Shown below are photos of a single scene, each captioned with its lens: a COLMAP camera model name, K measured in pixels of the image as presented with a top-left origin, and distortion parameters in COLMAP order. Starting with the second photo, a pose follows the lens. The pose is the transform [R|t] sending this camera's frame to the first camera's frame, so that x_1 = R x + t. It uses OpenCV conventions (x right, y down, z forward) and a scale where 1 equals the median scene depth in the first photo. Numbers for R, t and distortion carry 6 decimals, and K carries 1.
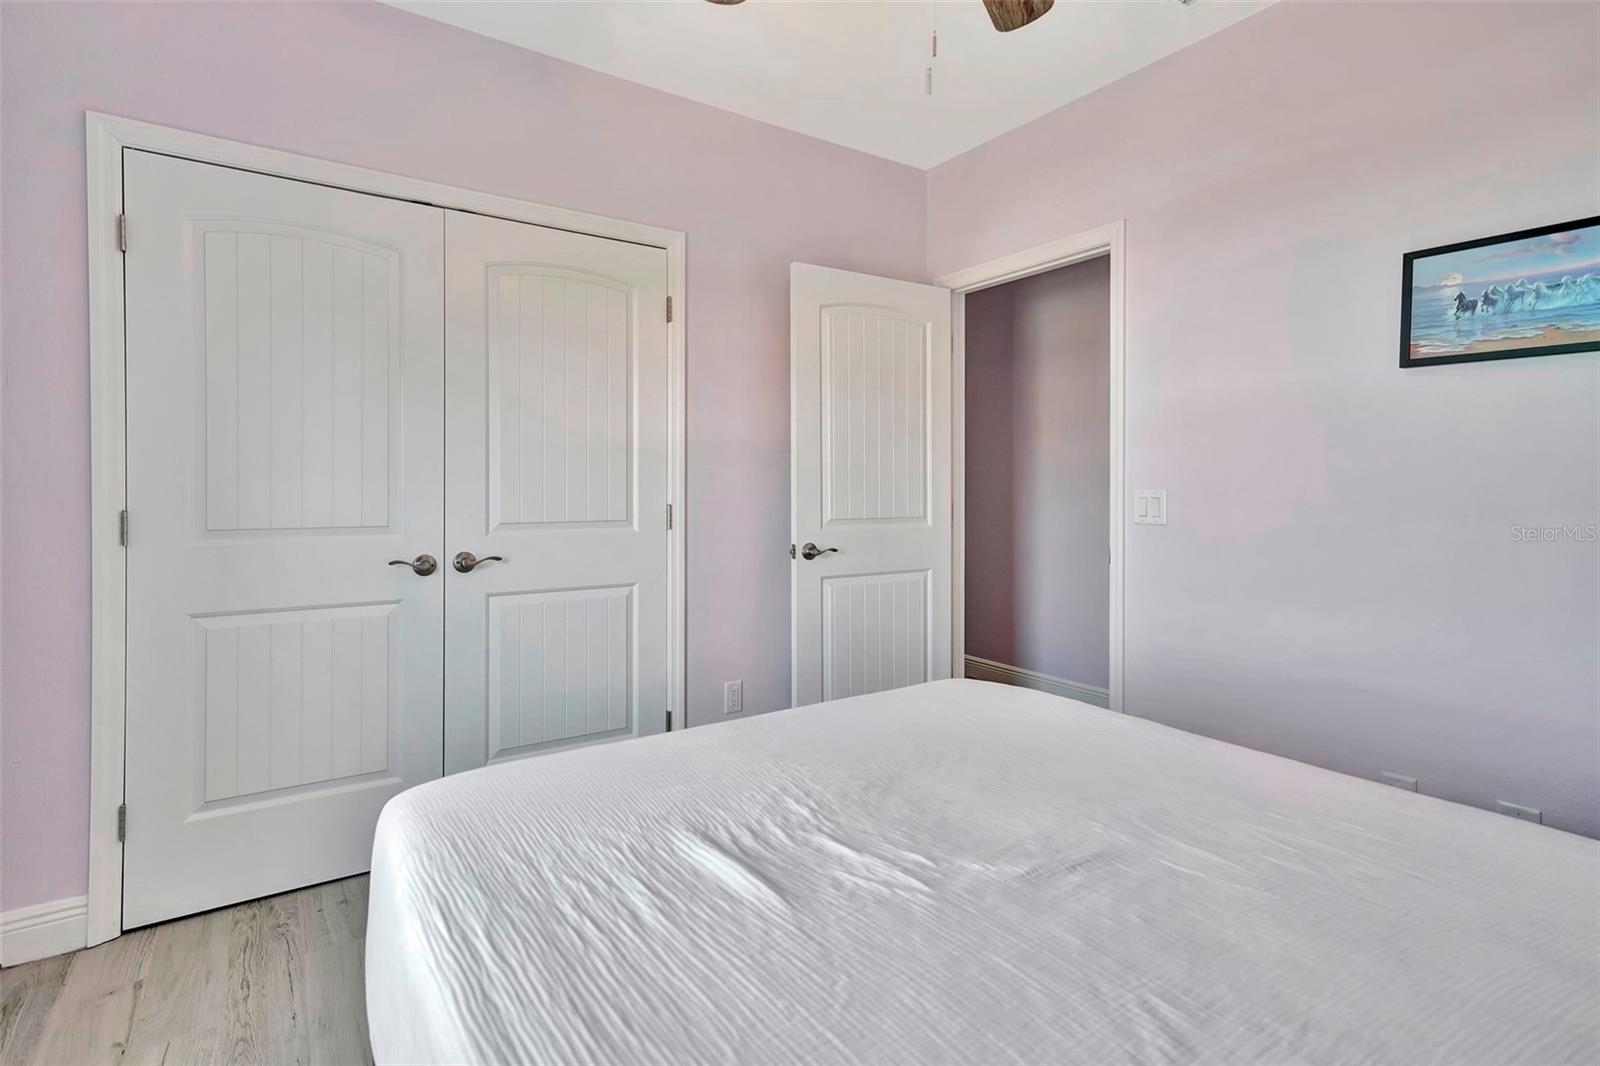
lens RADIAL K [[813.7, 0, 794.0], [0, 813.7, 488.9], [0, 0, 1]] dist [0.005973, 0.000929]
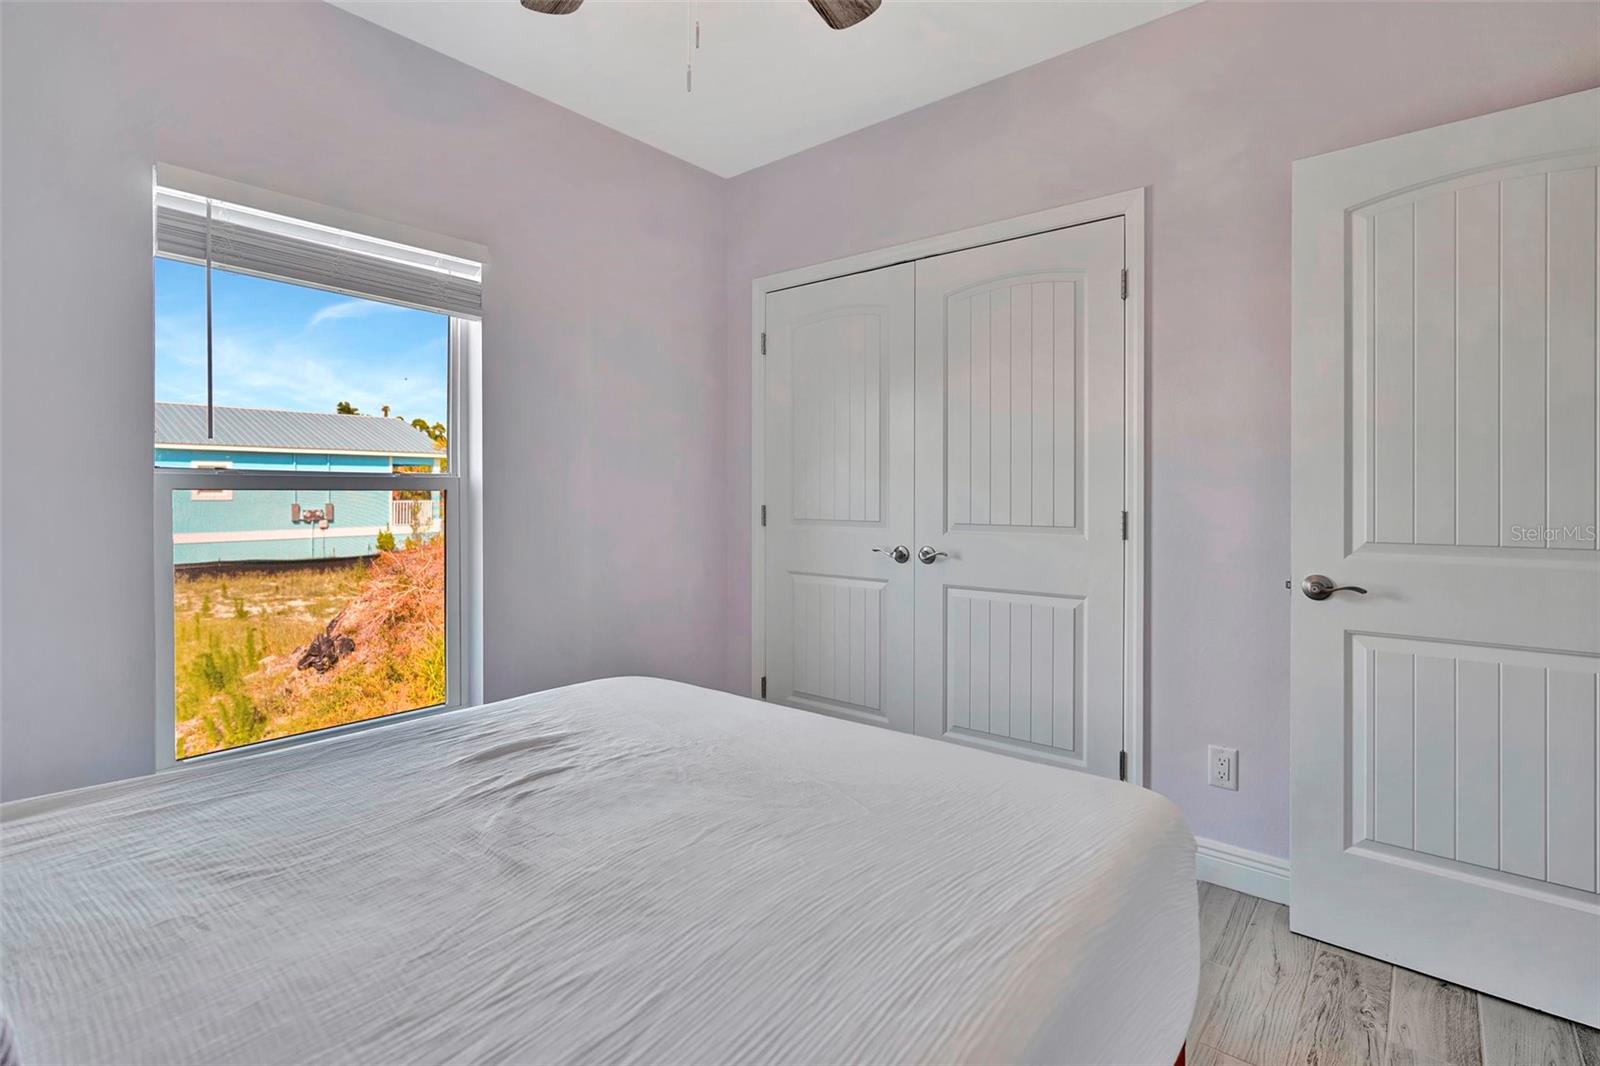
lens RADIAL K [[813.7, 0, 794.0], [0, 813.7, 488.9], [0, 0, 1]] dist [0.005973, 0.000929]
pose [[0.246877, -0.002865, -0.969043, 0.824020], [0.002183, 0.999995, -0.002401, -0.004410], [0.969044, -0.001523, 0.246882, 0.624591]]
